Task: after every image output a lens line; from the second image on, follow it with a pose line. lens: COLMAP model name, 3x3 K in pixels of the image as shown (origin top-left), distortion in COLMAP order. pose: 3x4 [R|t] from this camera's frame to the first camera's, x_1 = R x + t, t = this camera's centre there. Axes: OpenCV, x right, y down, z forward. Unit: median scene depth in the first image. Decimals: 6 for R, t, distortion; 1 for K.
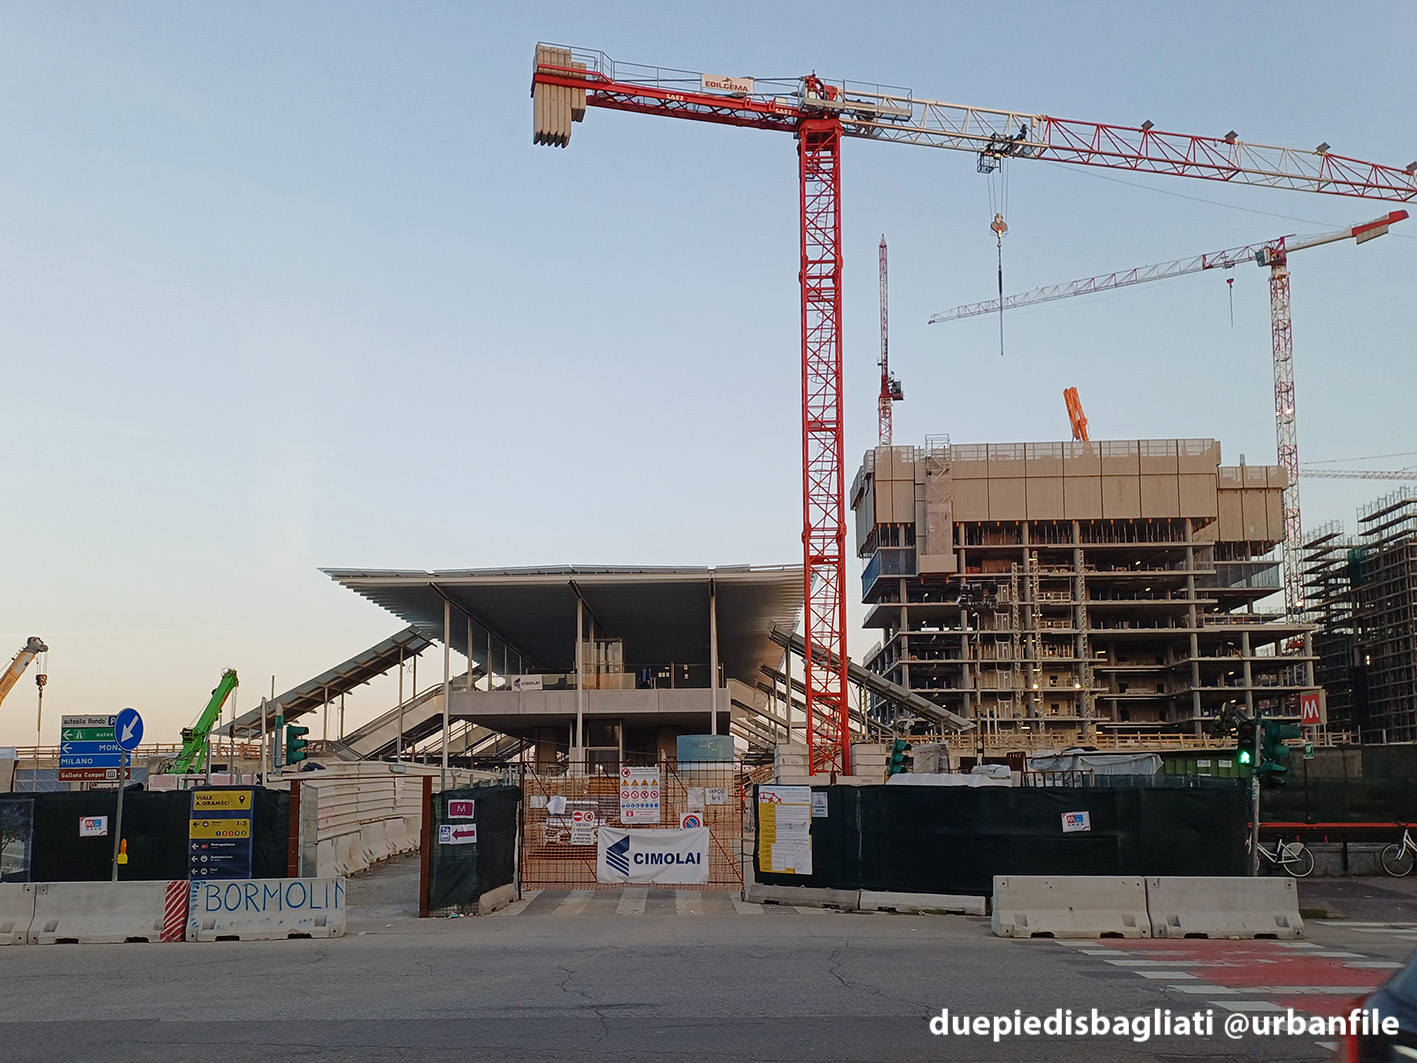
lens RADIAL K [[1143.3, 0, 693.0], [0, 1143.3, 670.1], [0, 0, 1]] dist [0.127970, -0.157255]
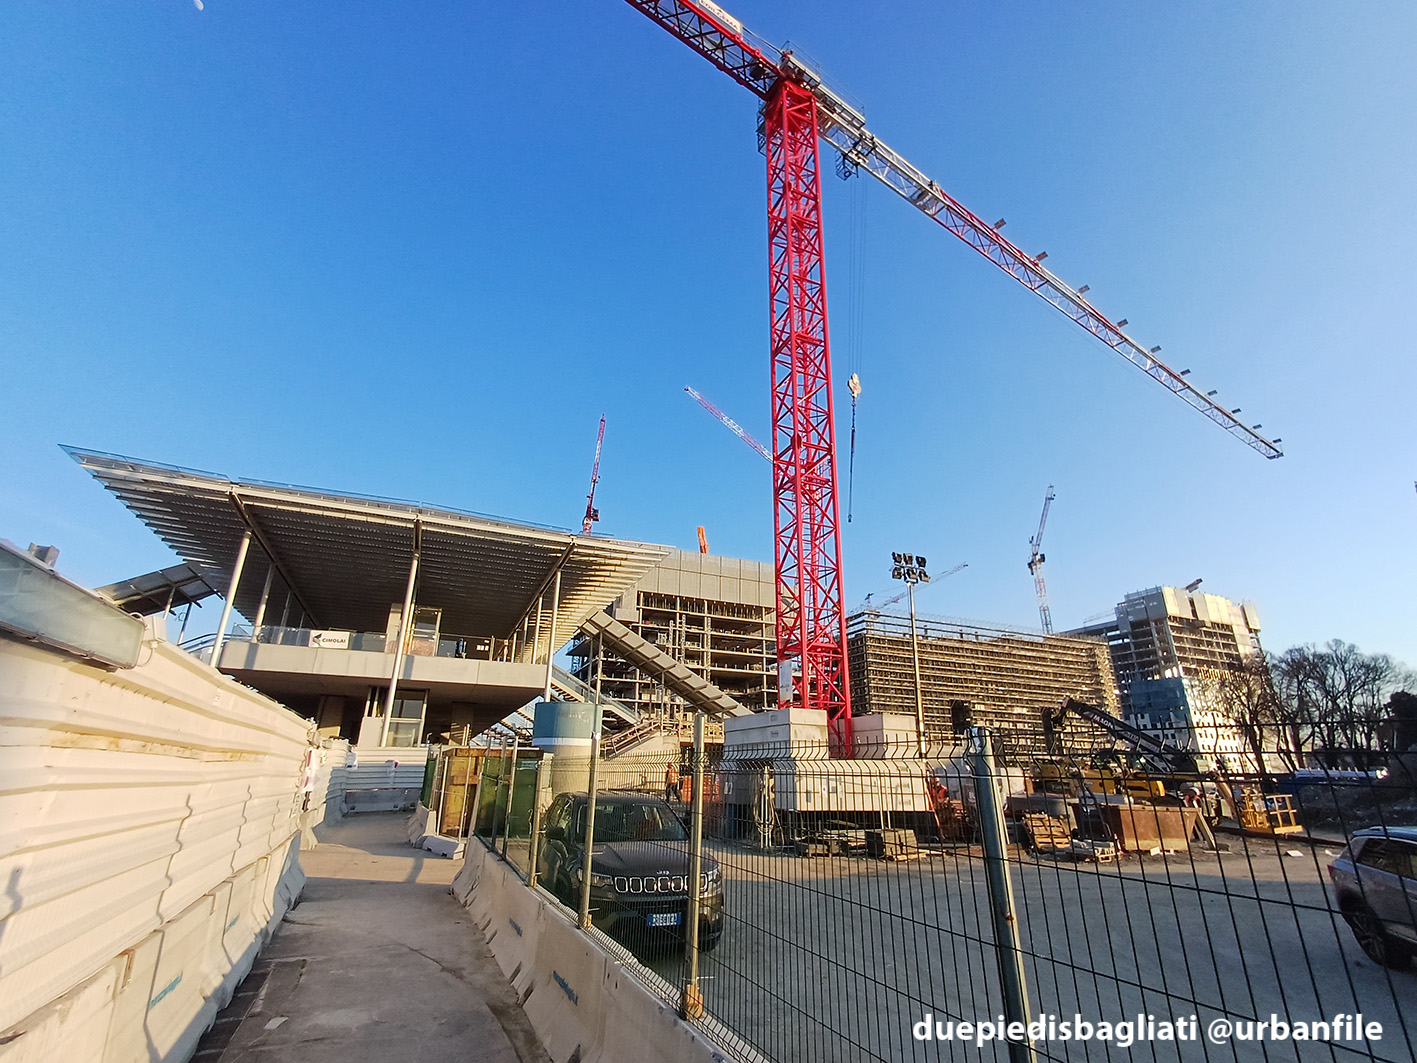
lens RADIAL K [[635.0, 0, 703.9], [0, 635.0, 550.3], [0, 0, 1]] dist [0.003763, -0.000268]
pose [[0.908659, 0.158376, 0.386336, -0.033831], [-0.067770, 0.968943, -0.237817, 0.017643], [-0.412002, 0.189912, 0.891172, 0.173266]]
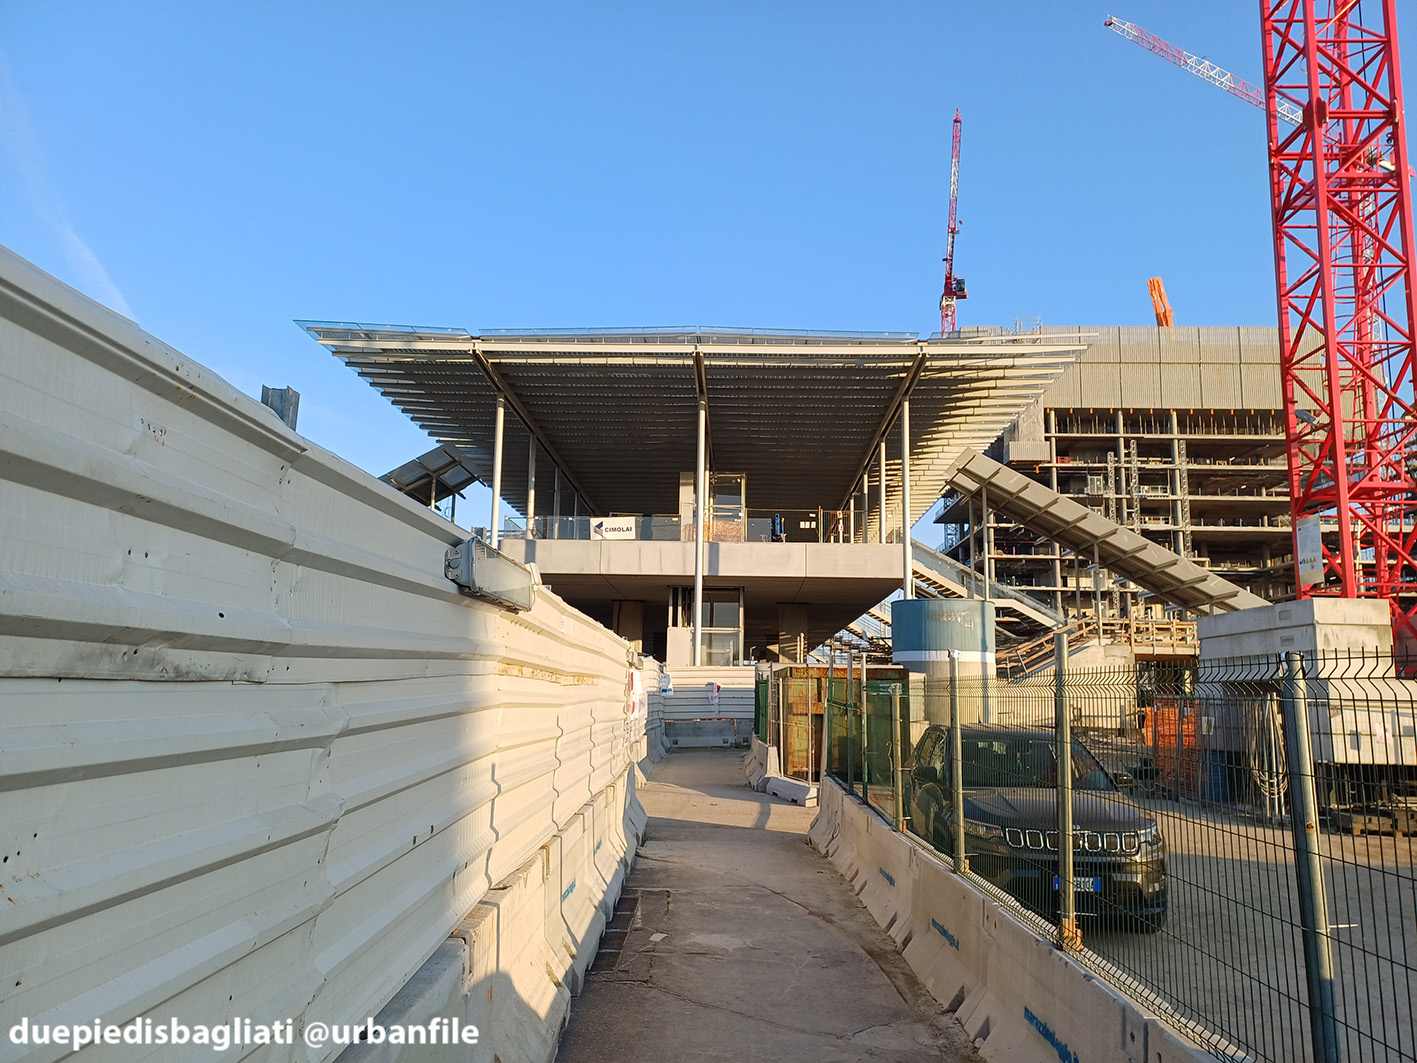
lens RADIAL K [[1020.0, 0, 708.5], [0, 1020.0, 531.5], [0, 0, 1]] dist [0.073195, -0.065646]
pose [[0.999697, 0.022946, -0.008896, -0.034539], [-0.023345, 0.998594, -0.047586, 0.016803], [0.007792, 0.047780, 0.998828, 0.164907]]
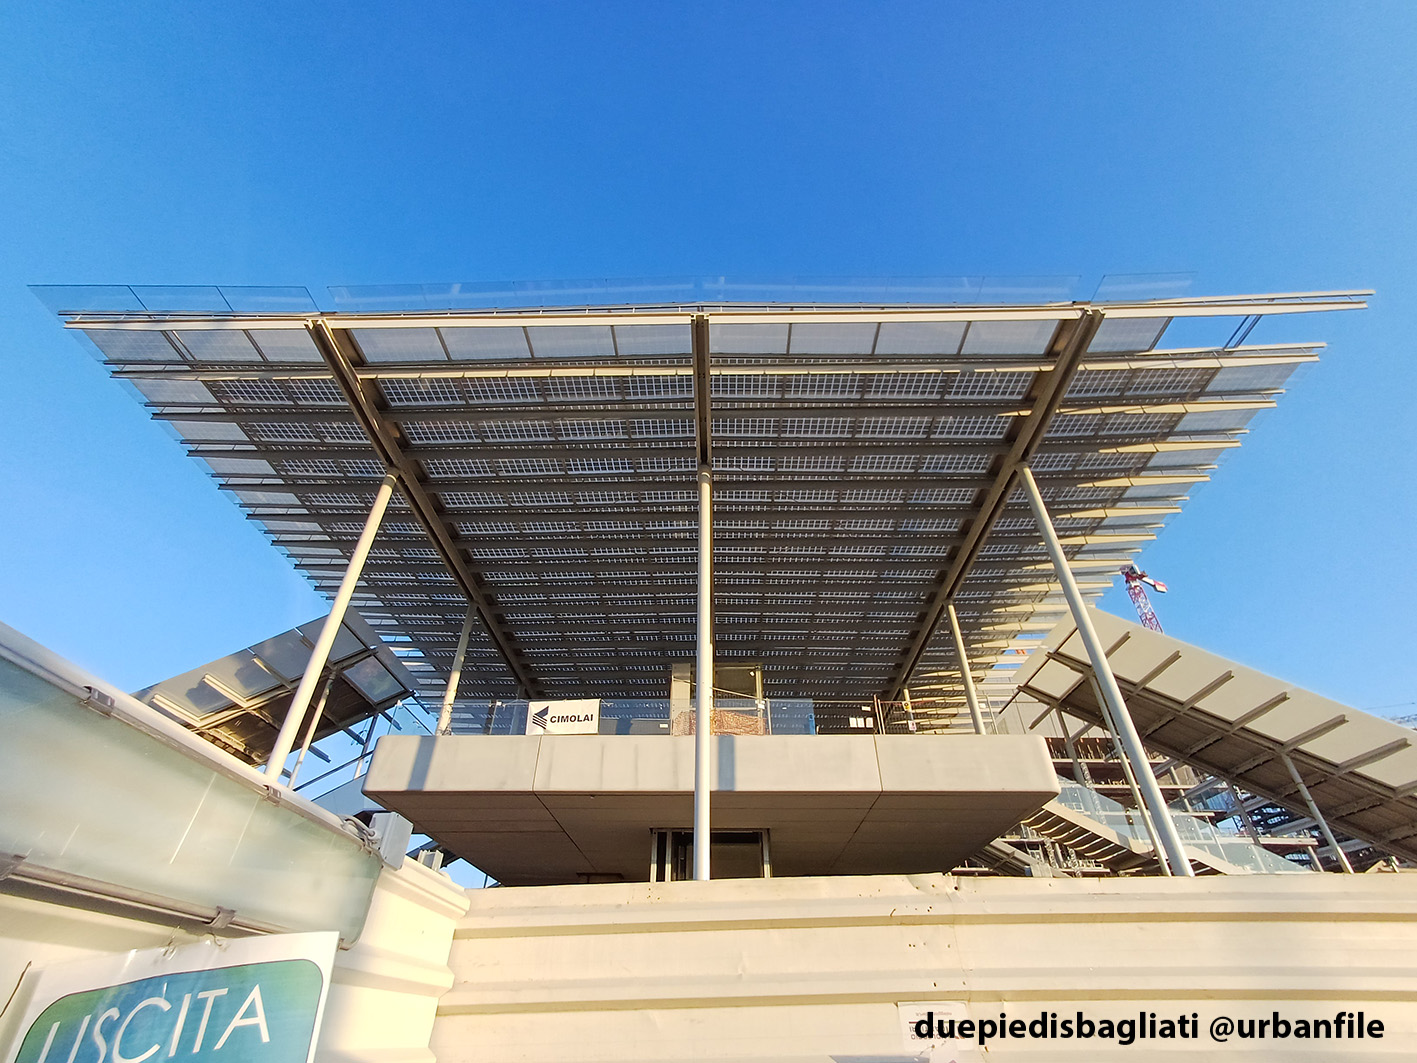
lens RADIAL K [[629.5, 0, 702.8], [0, 629.5, 551.8], [0, 0, 1]] dist [0.005136, 0.000927]
pose [[0.999908, 0.011440, -0.007349, -0.038256], [-0.013583, 0.864927, -0.501714, 0.031614], [0.000617, 0.501768, 0.865002, 0.321111]]
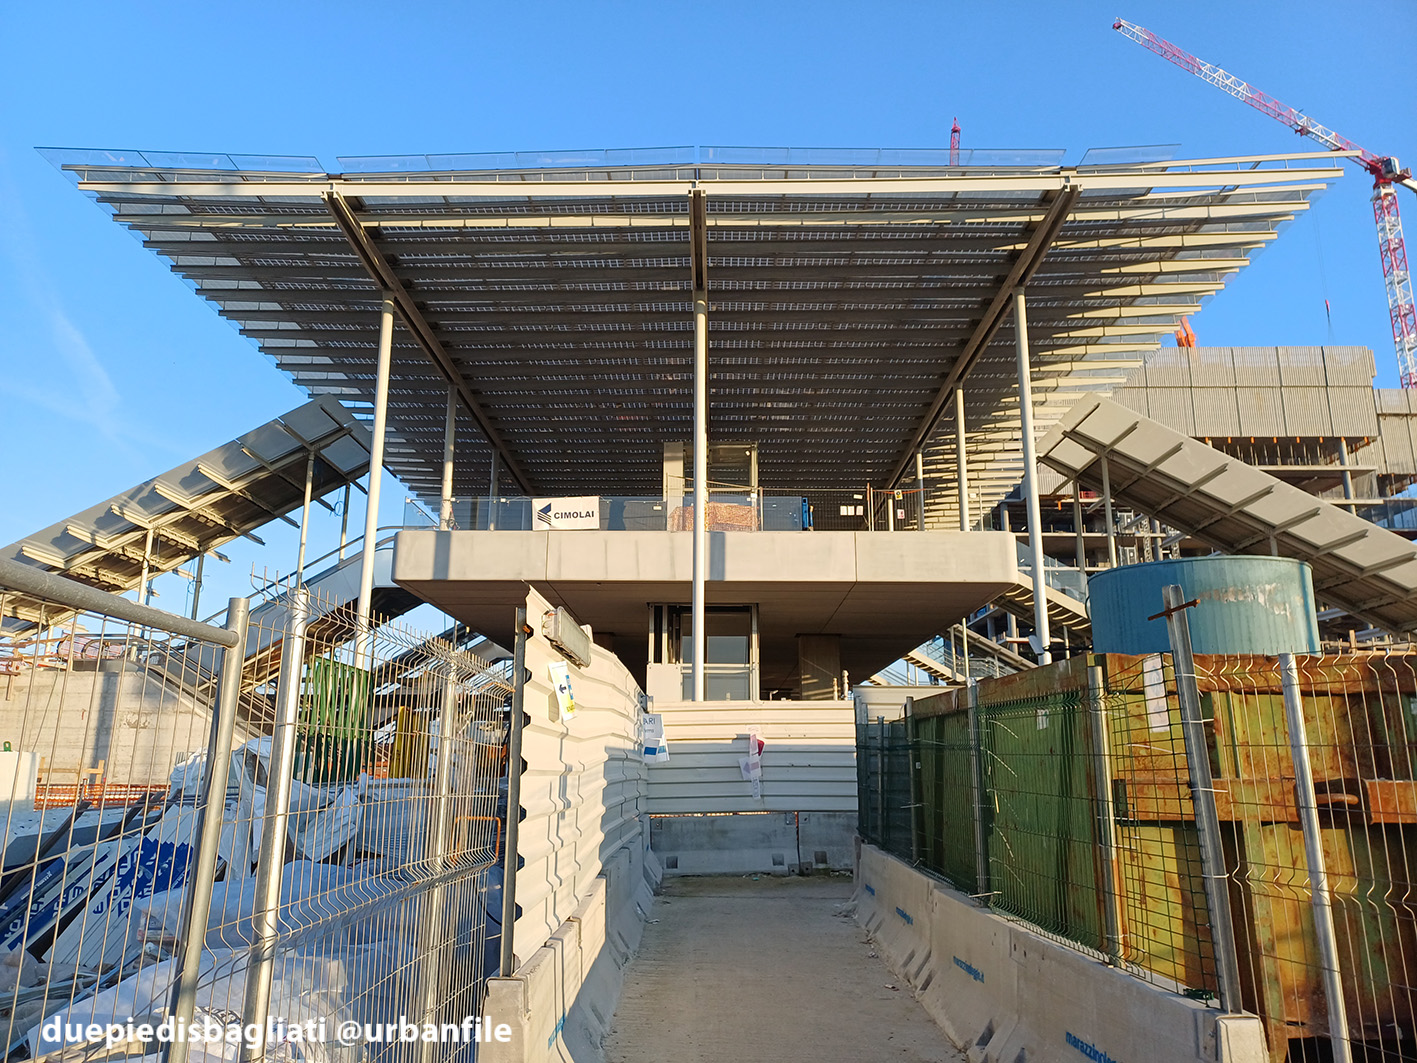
lens RADIAL K [[1027.0, 0, 684.0], [0, 1027.0, 523.3], [0, 0, 1]] dist [0.099957, -0.124837]
pose [[0.999853, 0.014426, -0.009235, -0.039264], [-0.015429, 0.992672, -0.119851, 0.026601], [0.007439, 0.119976, 0.992749, 0.248488]]
